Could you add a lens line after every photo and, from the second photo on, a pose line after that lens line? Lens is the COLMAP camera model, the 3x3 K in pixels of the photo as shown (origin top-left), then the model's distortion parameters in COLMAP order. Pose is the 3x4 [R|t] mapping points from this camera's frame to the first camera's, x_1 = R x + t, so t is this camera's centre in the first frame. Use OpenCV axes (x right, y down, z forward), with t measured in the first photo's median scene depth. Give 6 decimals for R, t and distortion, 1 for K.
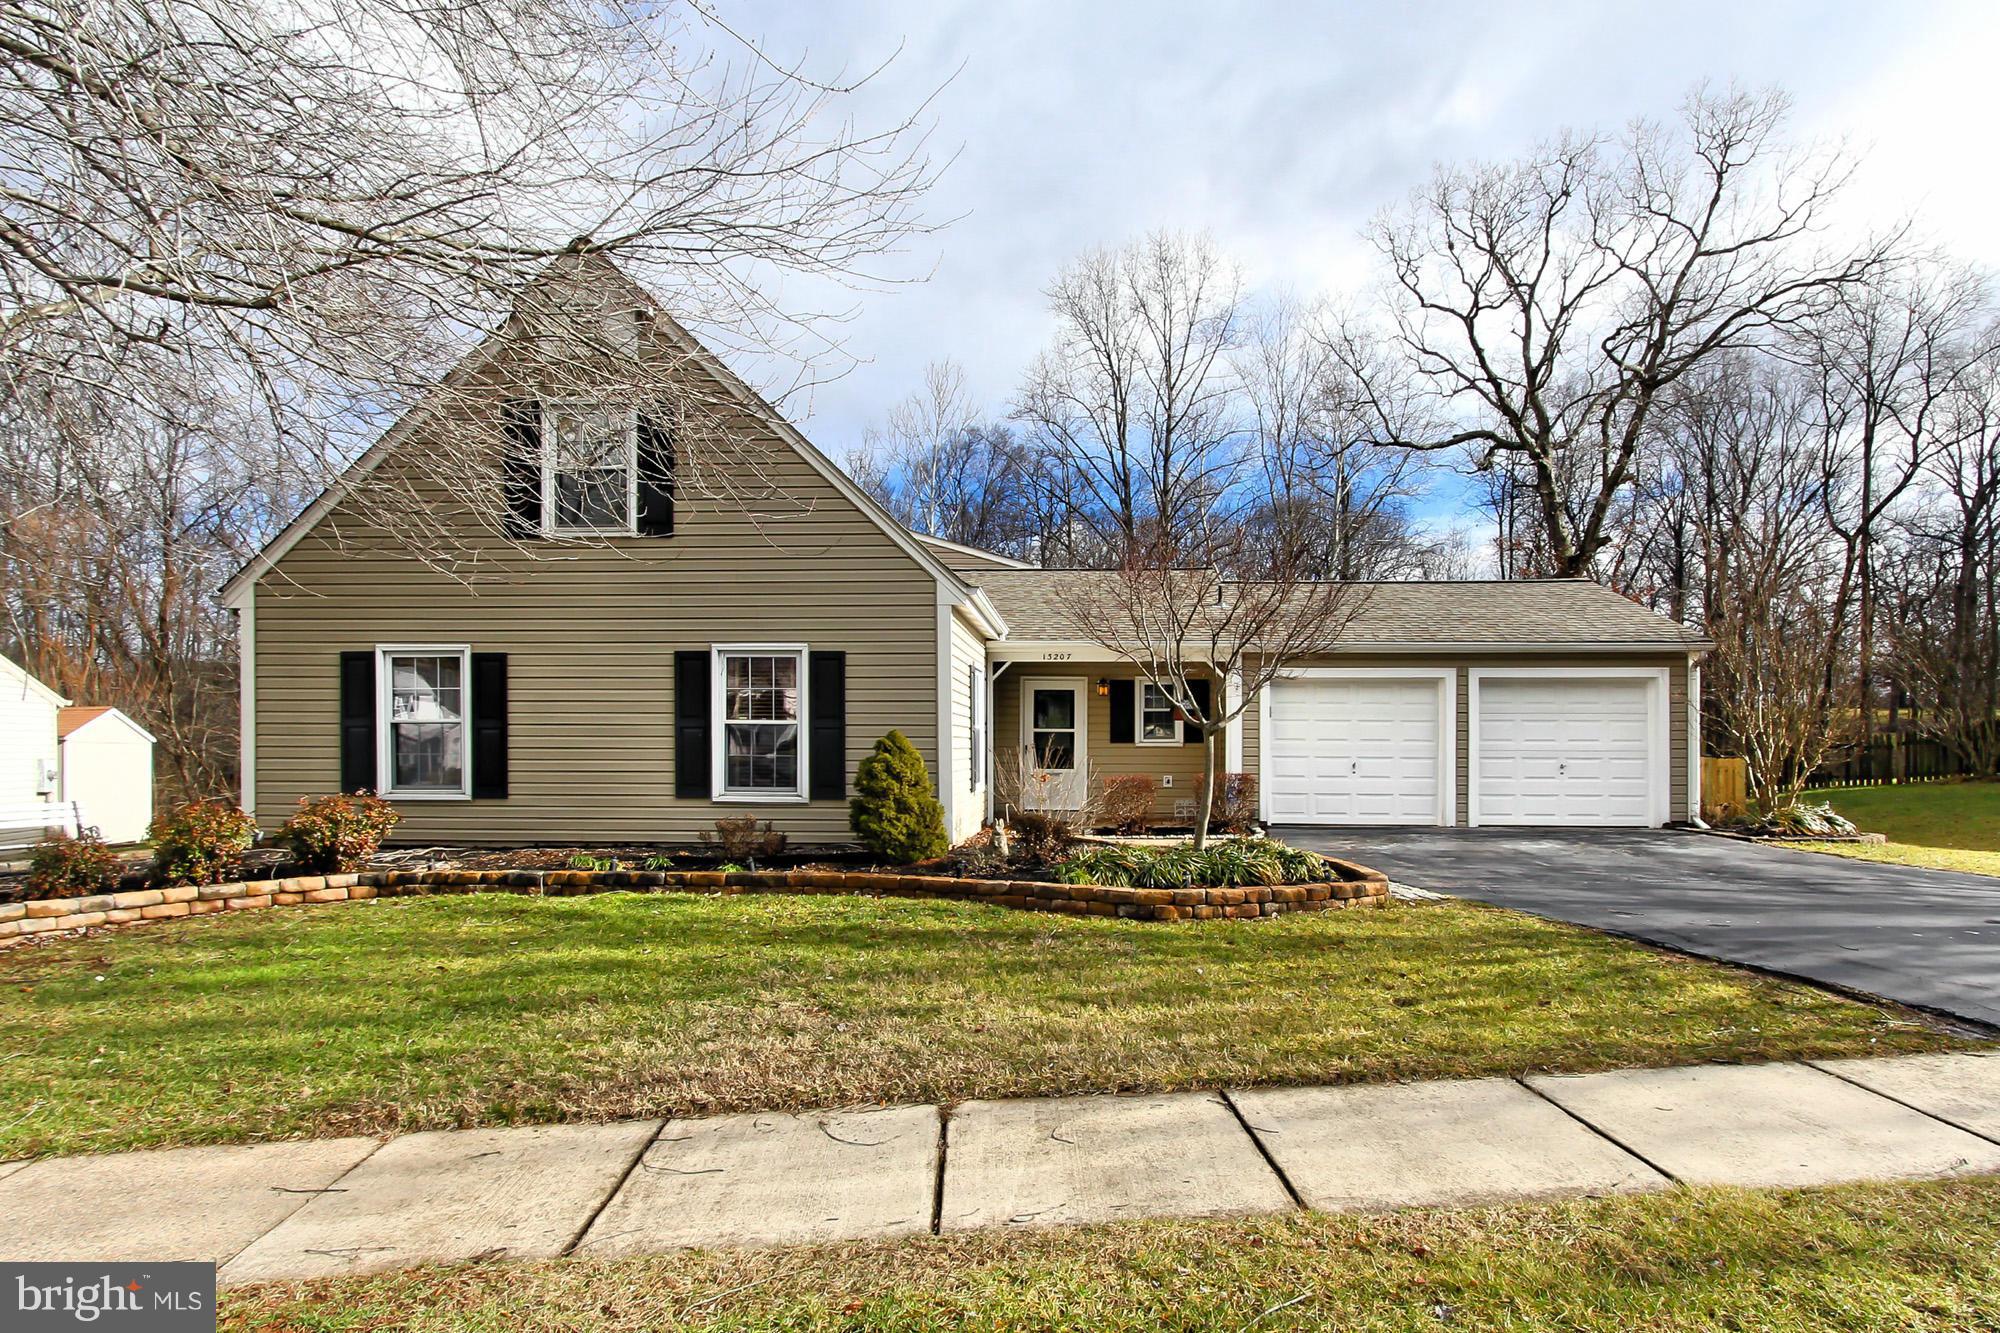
lens RADIAL K [[958.3, 0, 953.9], [0, 958.3, 596.8], [0, 0, 1]] dist [0.002104, 0.000597]
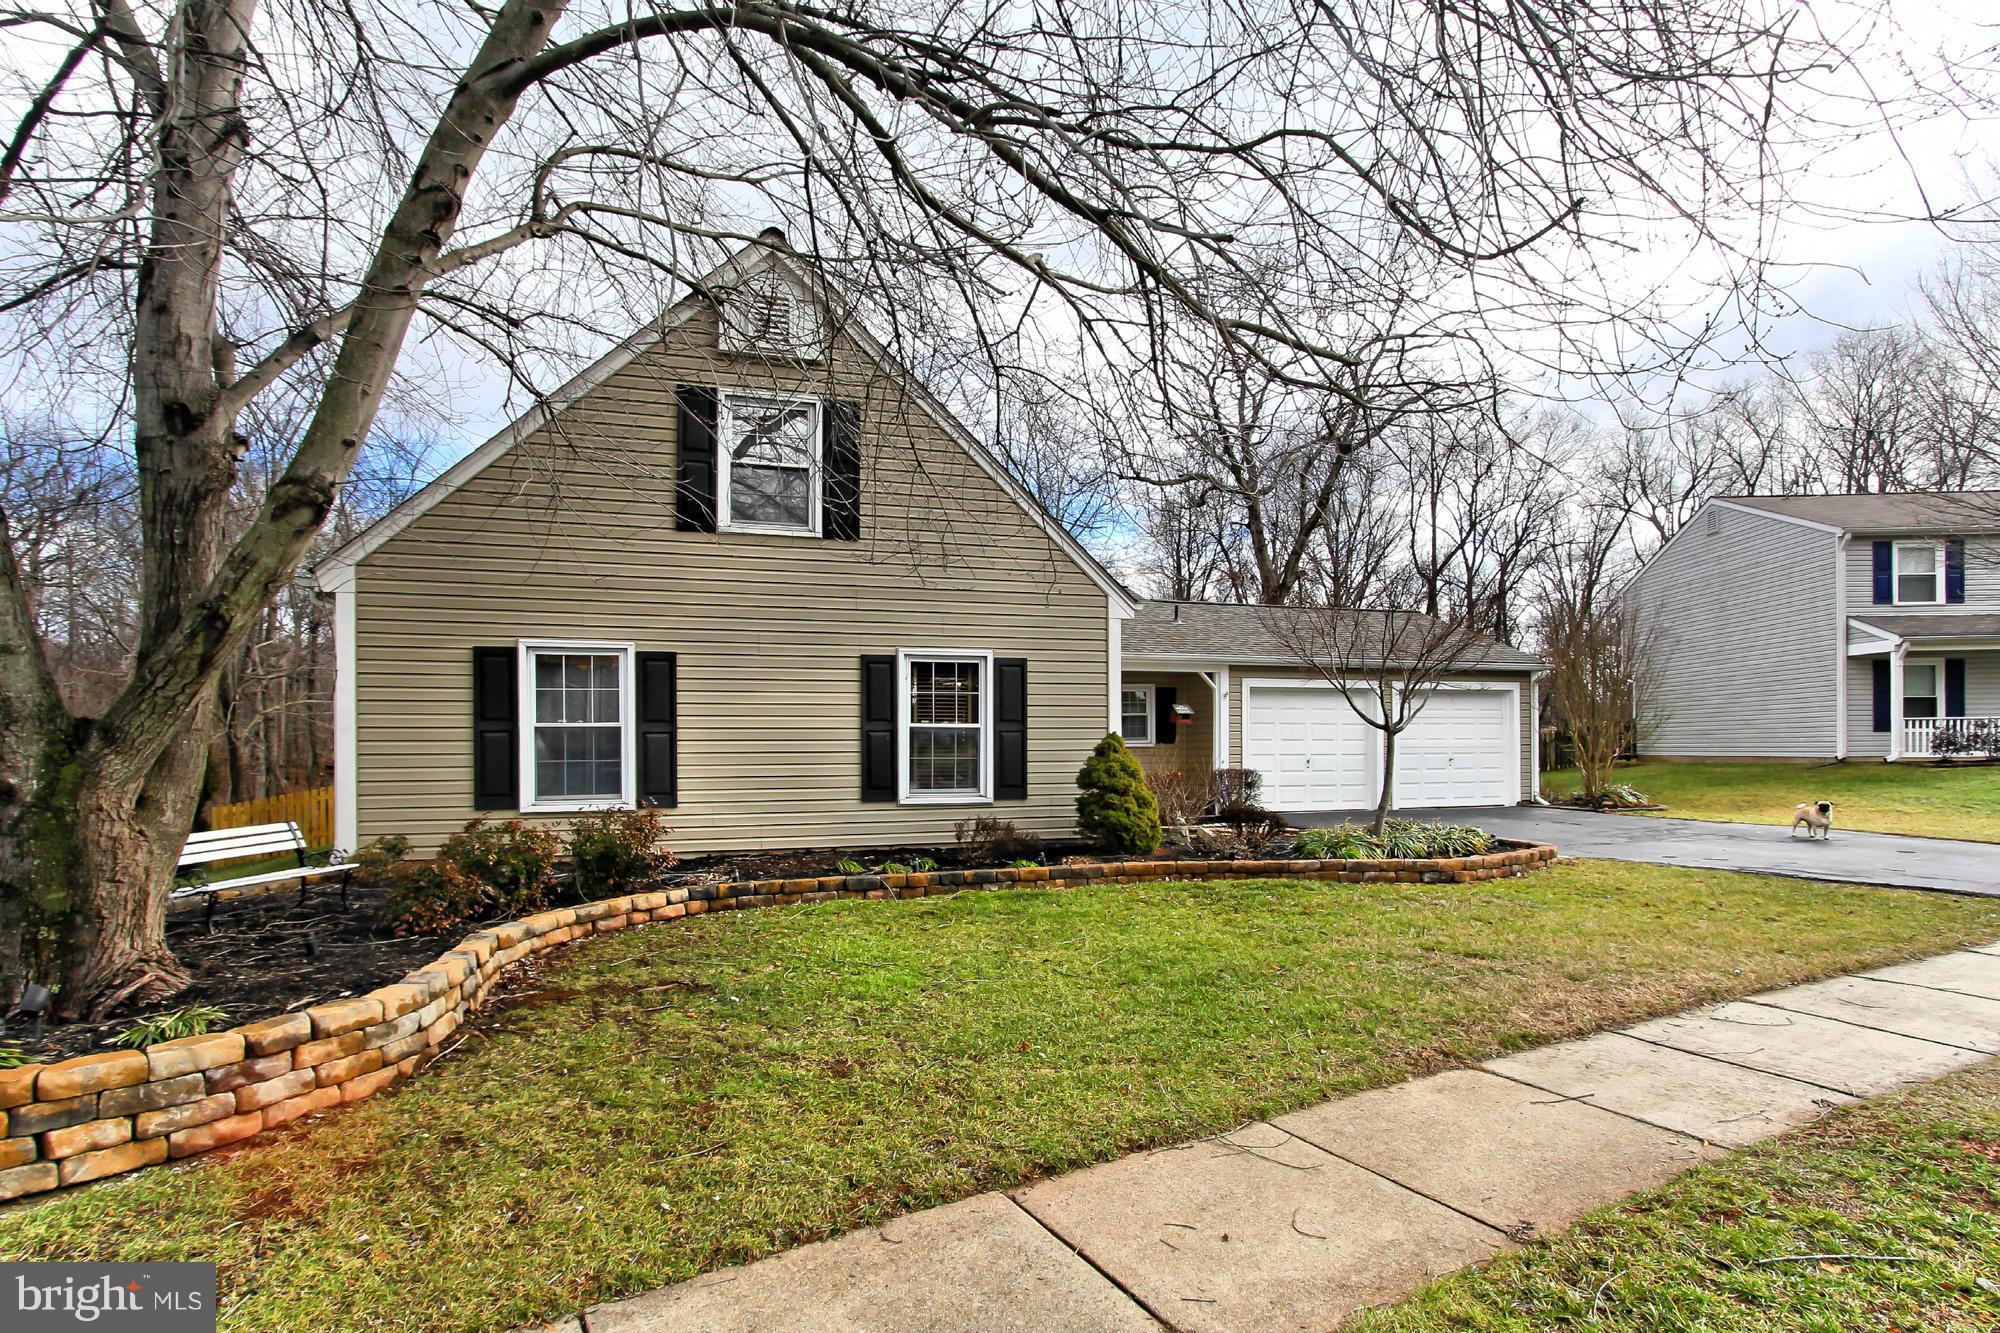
lens RADIAL K [[944.6, 0, 993.6], [0, 944.6, 592.7], [0, 0, 1]] dist [-0.002940, 0.000325]
pose [[0.943473, 0.044484, 0.328452, -0.490304], [-0.041462, 0.999009, -0.016202, 0.002065], [-0.328847, 0.001668, 0.944382, 0.021646]]
